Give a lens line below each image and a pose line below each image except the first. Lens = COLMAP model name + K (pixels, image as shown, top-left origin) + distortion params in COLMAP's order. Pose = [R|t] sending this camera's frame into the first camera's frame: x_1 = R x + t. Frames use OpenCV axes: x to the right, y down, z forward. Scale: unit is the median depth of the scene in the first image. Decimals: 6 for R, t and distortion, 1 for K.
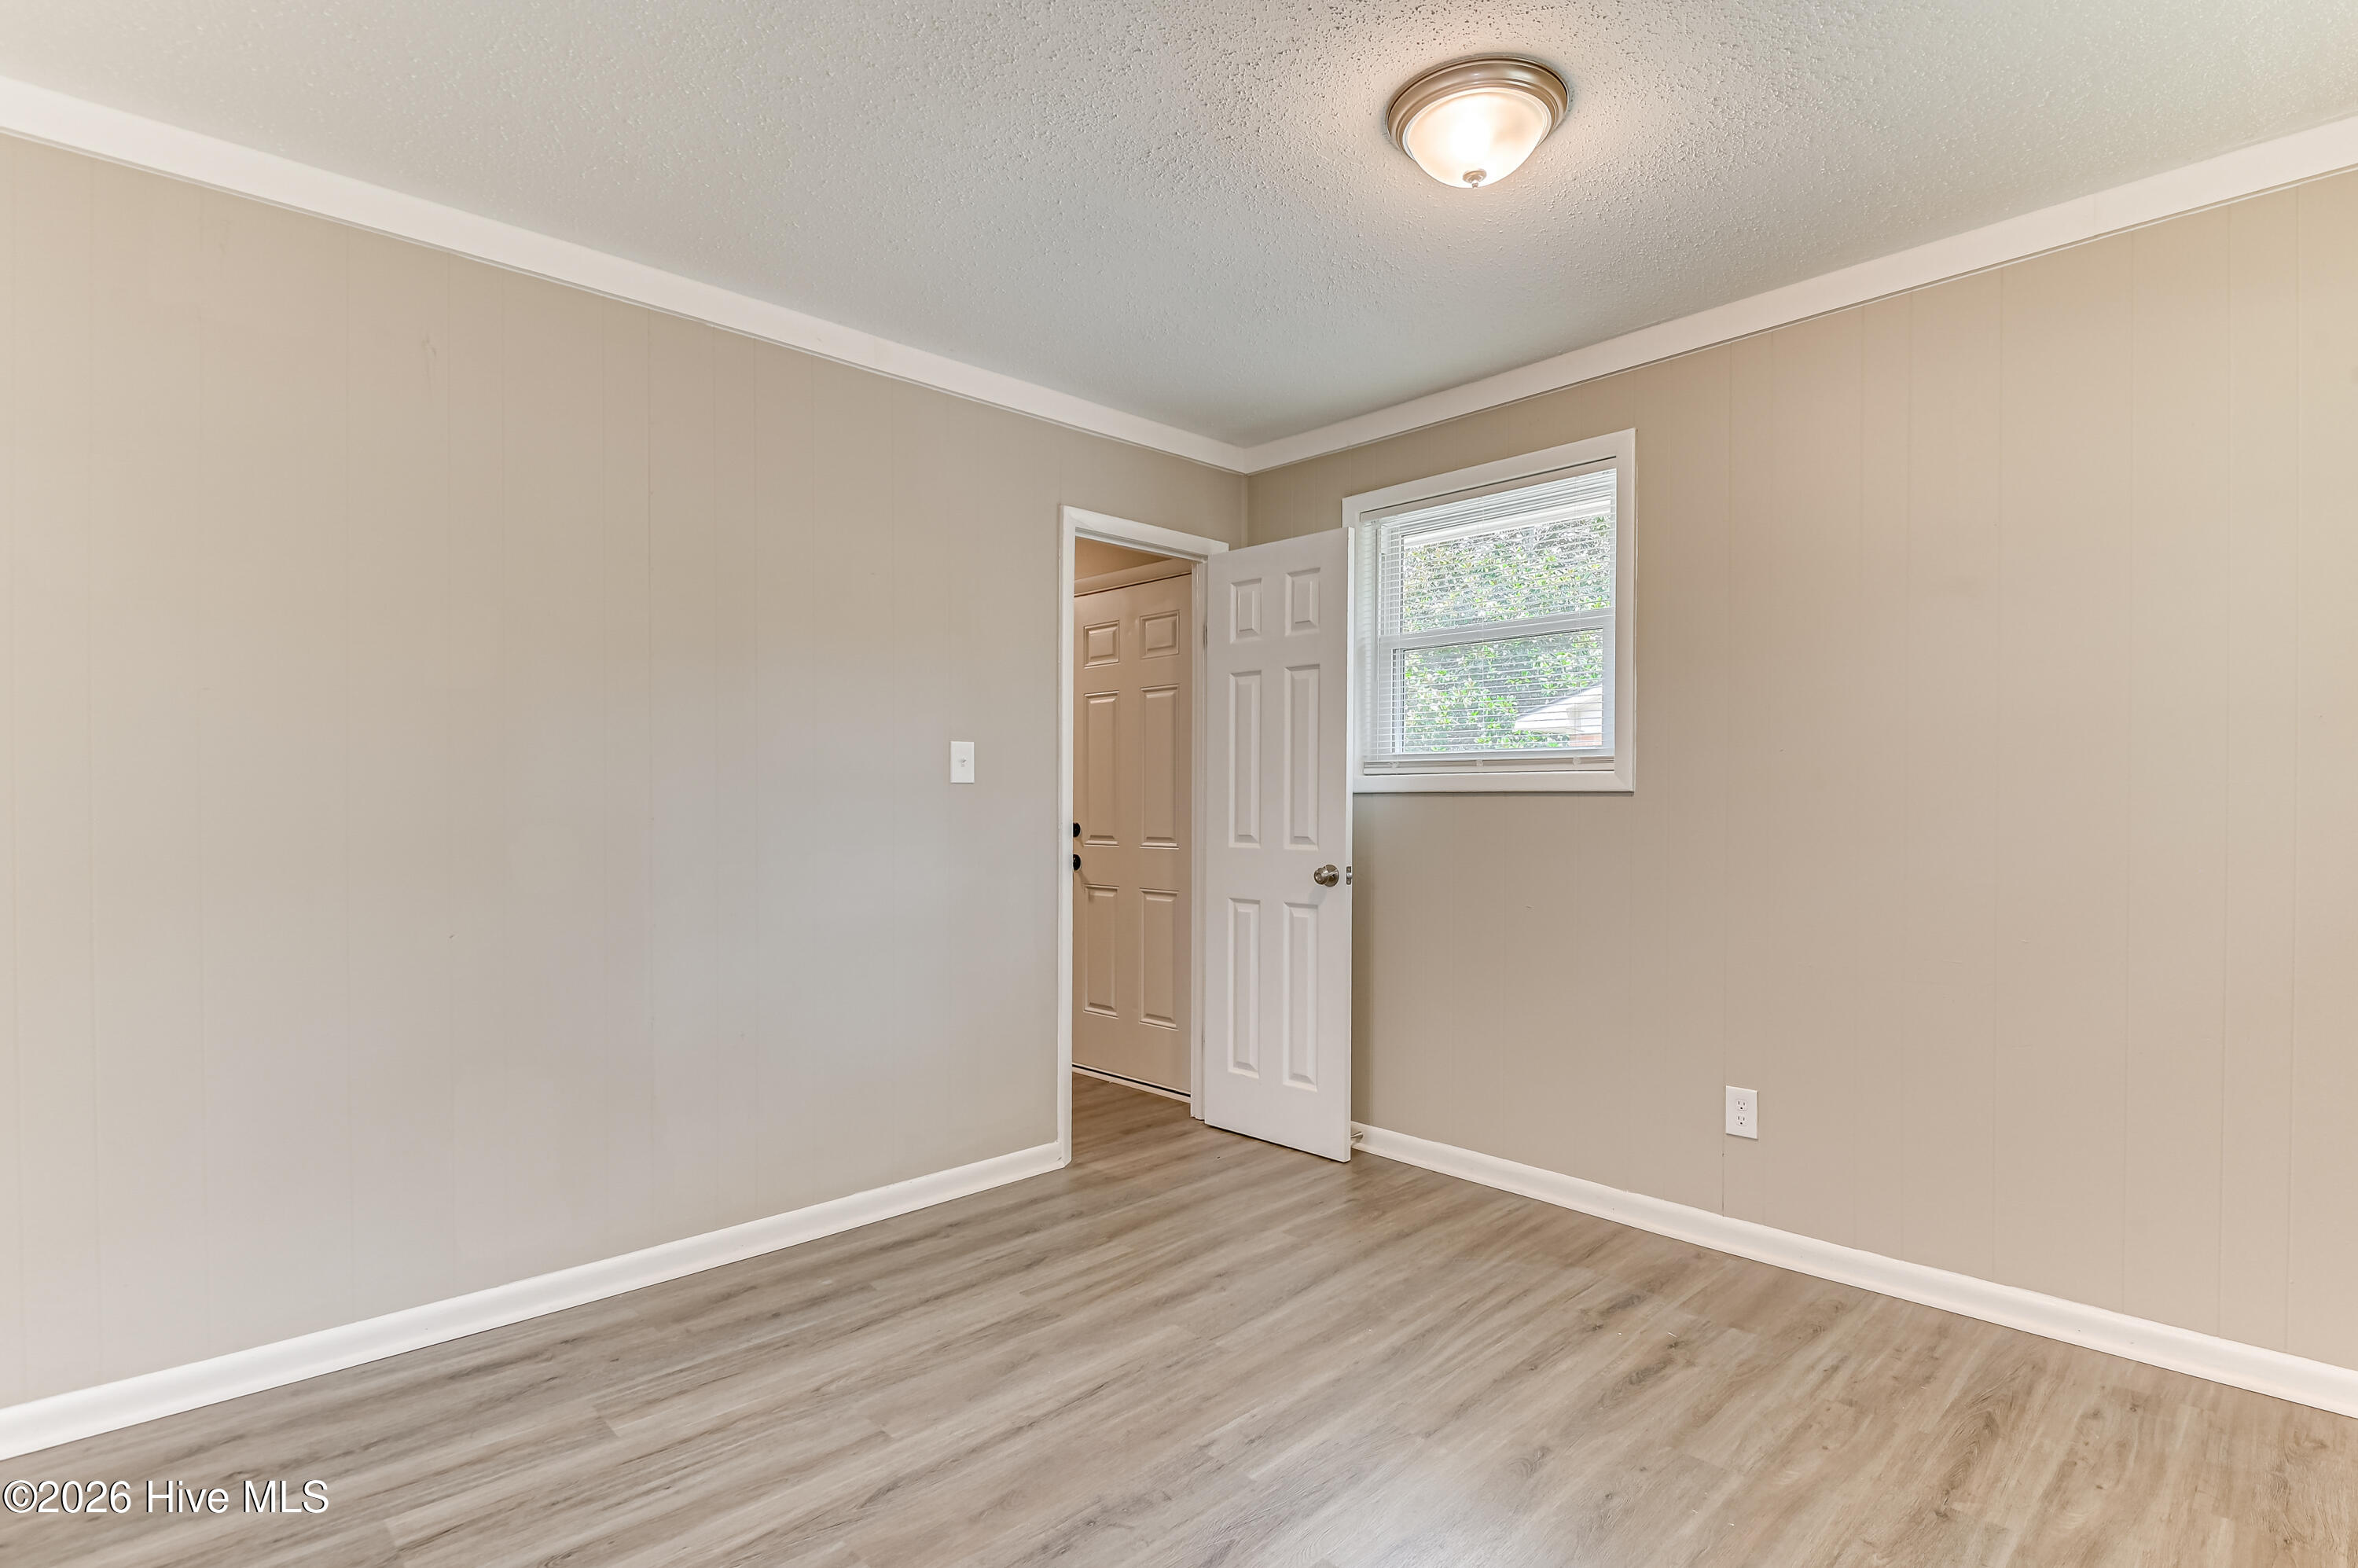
lens RADIAL K [[1143.1, 0, 1194.6], [0, 1143.1, 805.0], [0, 0, 1]] dist [0.025375, -0.023661]
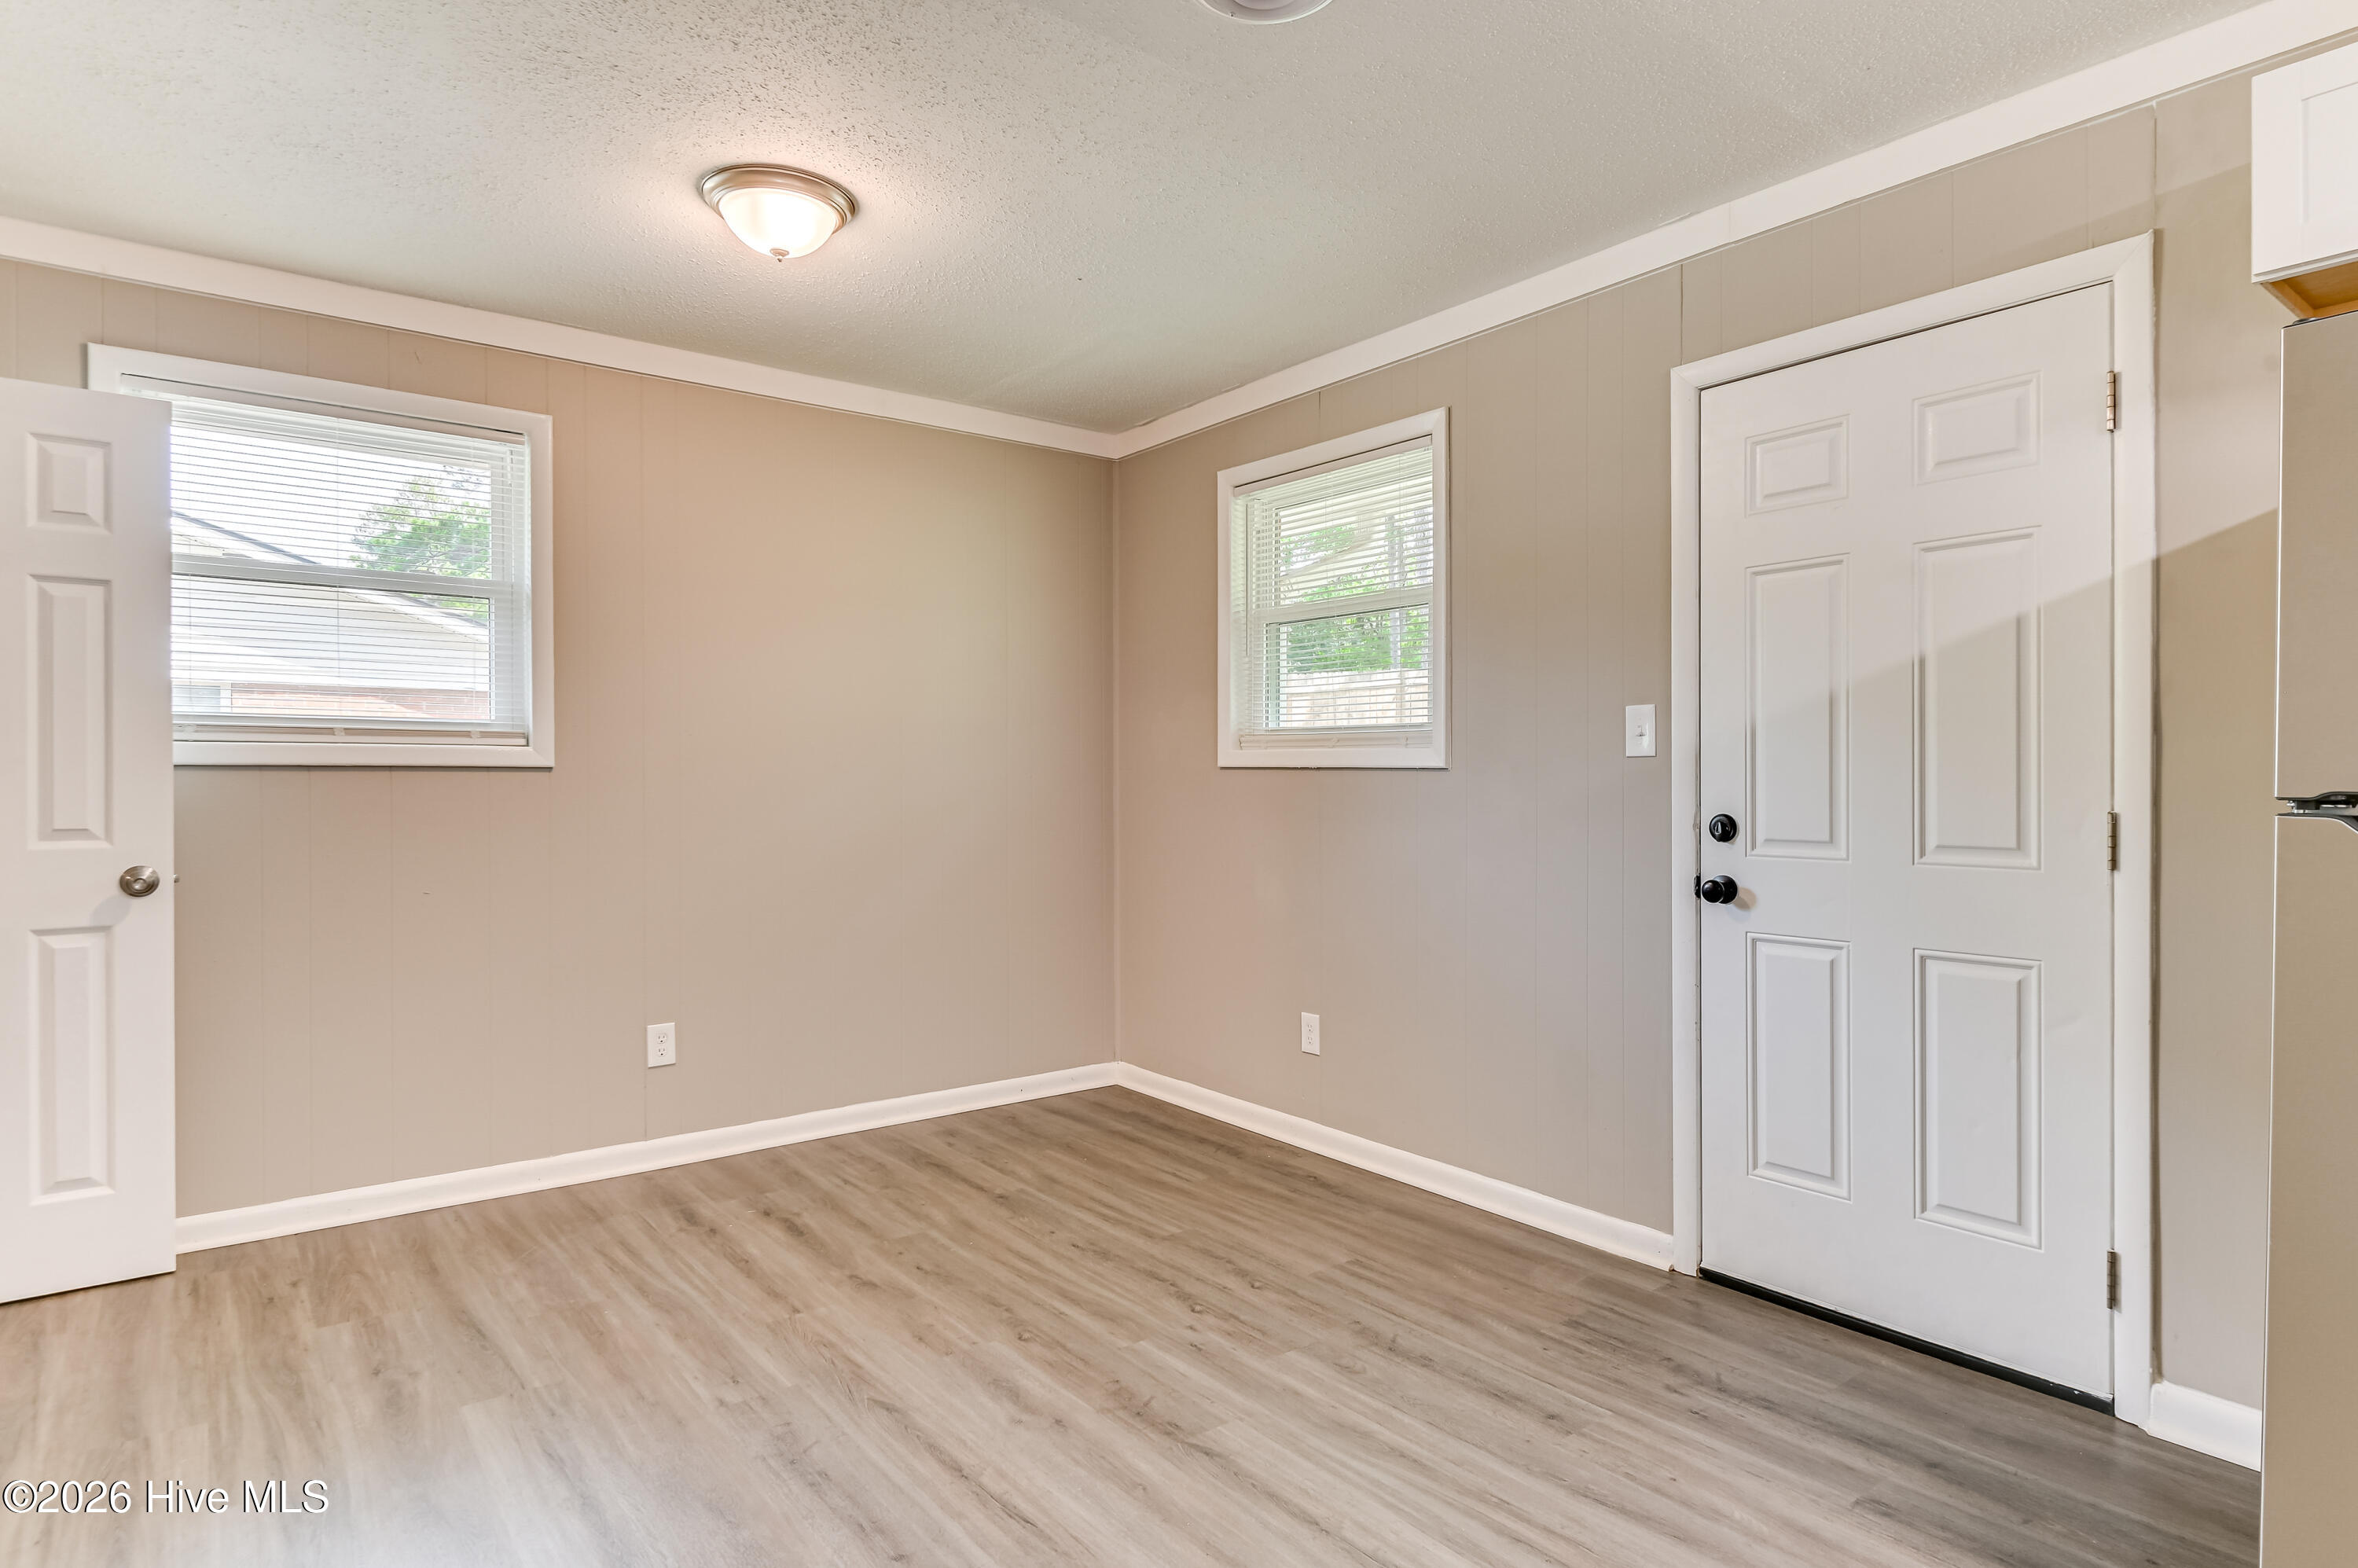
lens RADIAL K [[1301.4, 0, 1246.0], [0, 1301.4, 776.7], [0, 0, 1]] dist [0.004954, -0.000362]
pose [[0.077775, -0.000625, 0.996971, -0.843779], [0.002945, 0.999996, 0.000398, -0.002237], [-0.996967, 0.002905, 0.077776, 0.330686]]
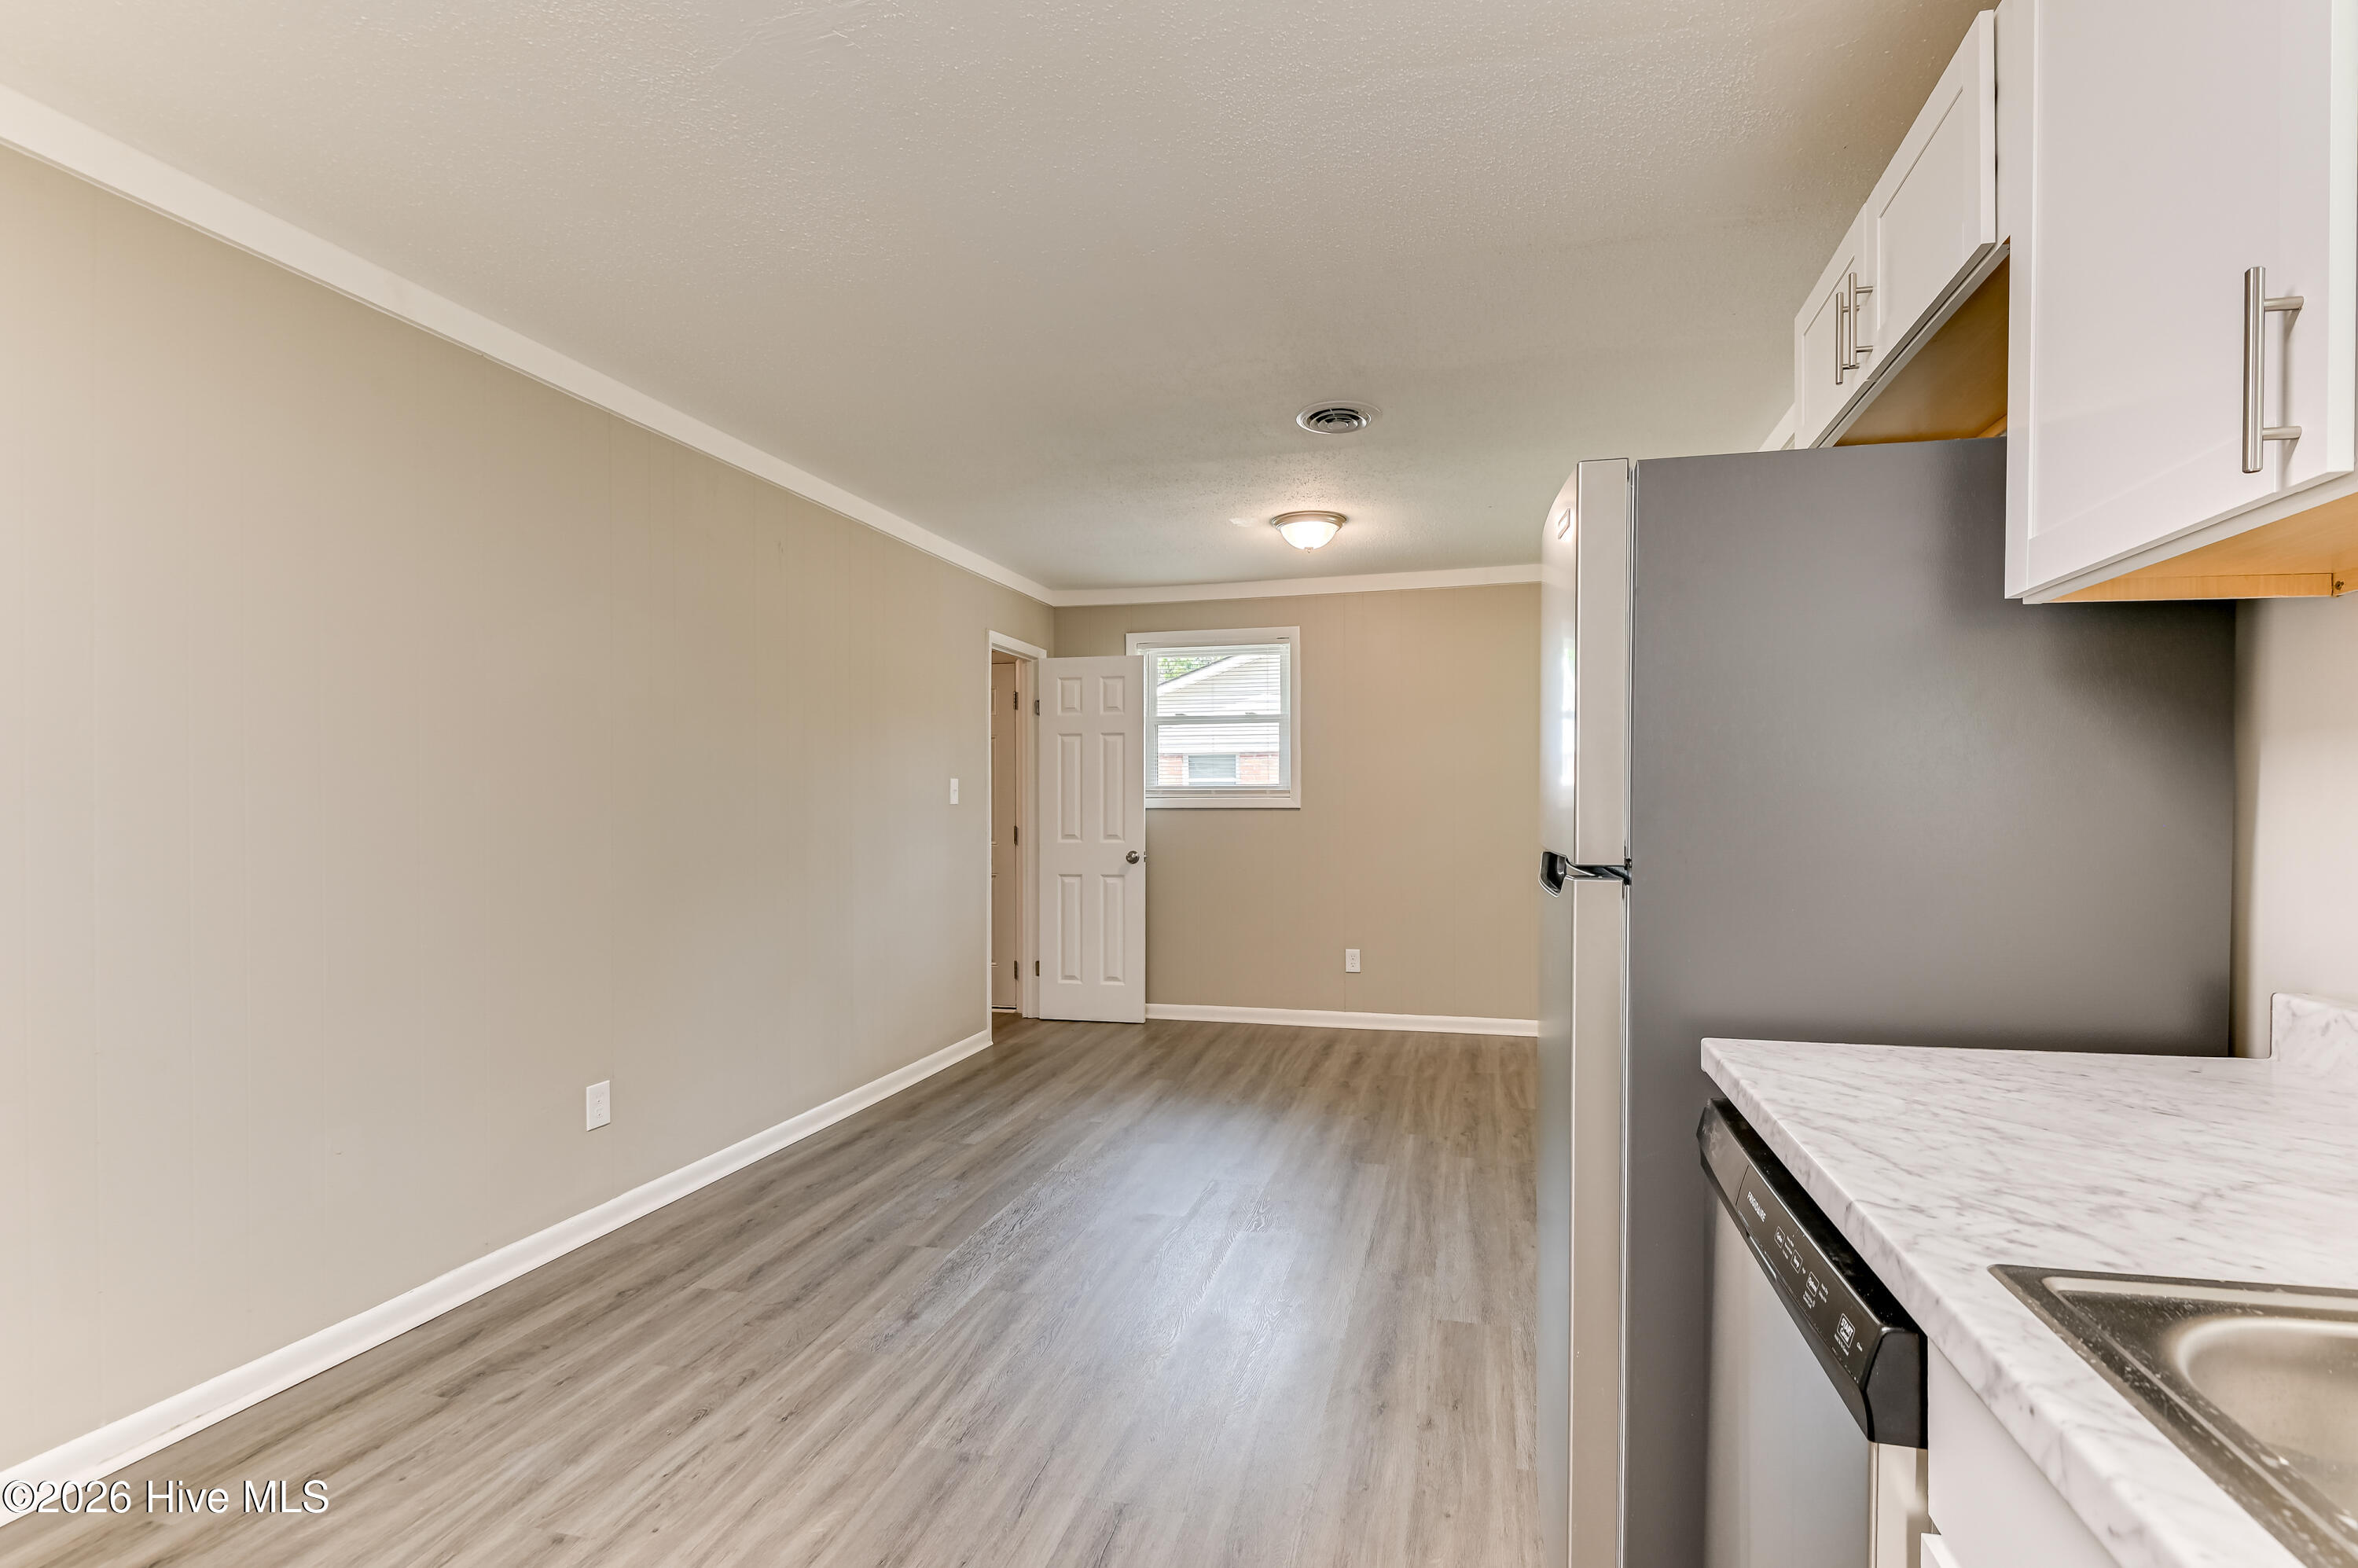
lens RADIAL K [[1136.3, 0, 1237.3], [0, 1136.3, 789.2], [0, 0, 1]] dist [0.045940, -0.034827]
pose [[0.831793, 0.004120, 0.555071, -0.919951], [0.005076, 0.999874, -0.015029, -0.017791], [-0.555063, 0.015319, 0.831667, -0.664430]]
